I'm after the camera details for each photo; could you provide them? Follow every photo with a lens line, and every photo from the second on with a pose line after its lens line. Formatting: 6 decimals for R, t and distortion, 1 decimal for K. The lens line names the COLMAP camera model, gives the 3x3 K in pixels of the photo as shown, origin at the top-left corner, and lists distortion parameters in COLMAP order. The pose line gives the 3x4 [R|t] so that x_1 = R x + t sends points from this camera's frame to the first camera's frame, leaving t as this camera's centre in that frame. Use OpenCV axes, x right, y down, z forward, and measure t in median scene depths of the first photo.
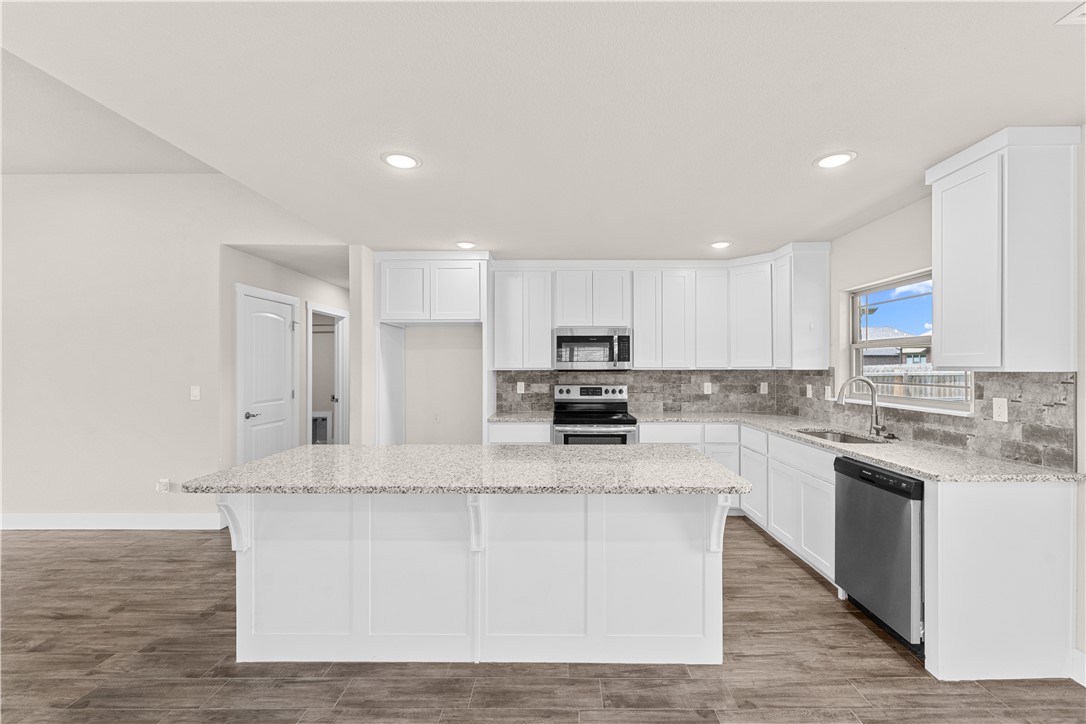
lens RADIAL K [[448.1, 0, 559.4], [0, 448.1, 365.9], [0, 0, 1]] dist [-0.003313, 0.000184]
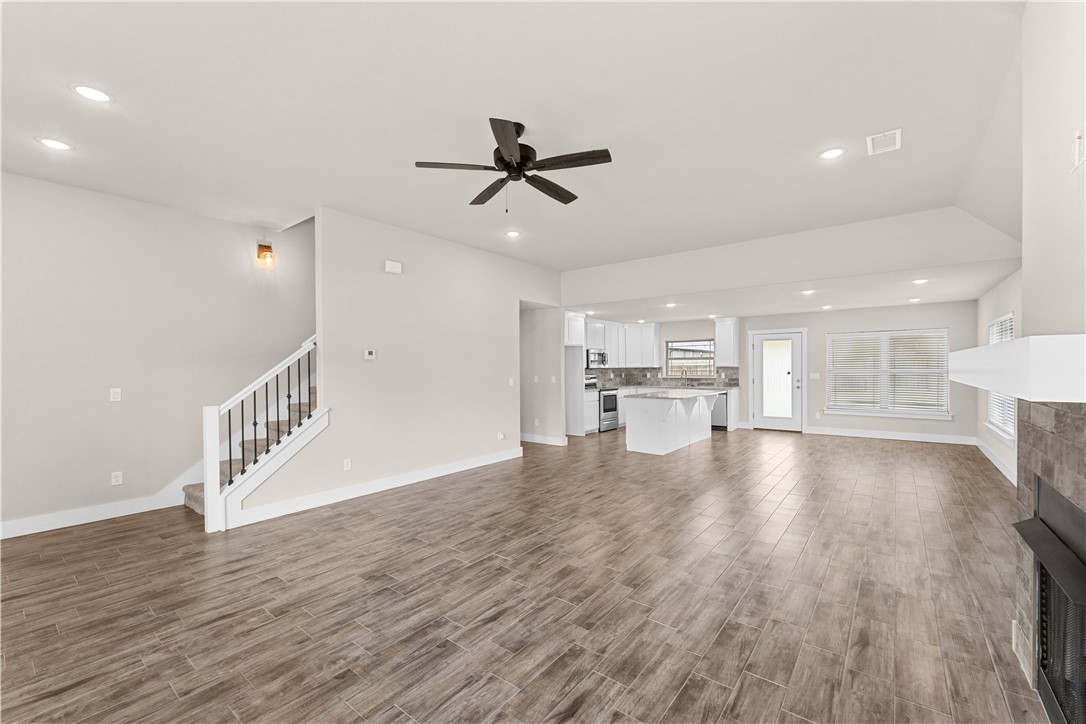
lens RADIAL K [[448.1, 0, 536.0], [0, 448.1, 368.1], [0, 0, 1]] dist [-0.003313, 0.000184]
pose [[0.627551, -0.005601, 0.778555, -2.157742], [0.005464, 0.999981, 0.002789, 0.002201], [-0.778556, 0.002504, 0.627570, -0.196428]]
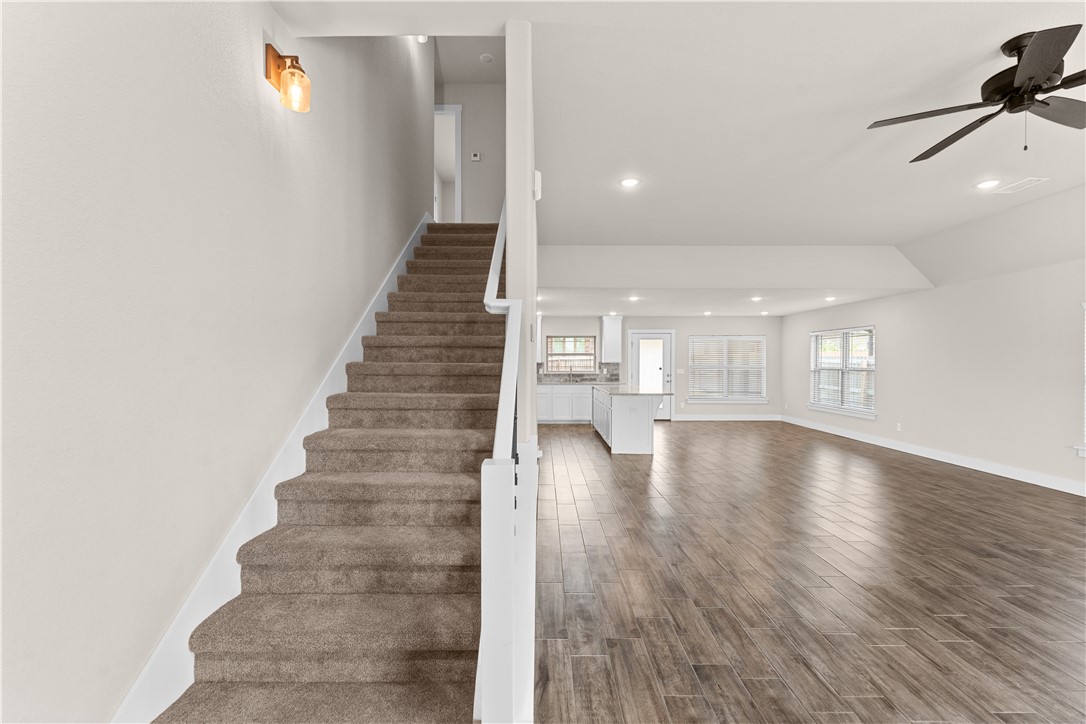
lens RADIAL K [[448.1, 0, 537.6], [0, 448.1, 365.8], [0, 0, 1]] dist [-0.003313, 0.000184]
pose [[0.012406, -0.005932, 0.999905, -2.168336], [-0.002235, 0.999980, 0.005960, 0.010894], [-0.999921, -0.002308, 0.012393, 0.985884]]
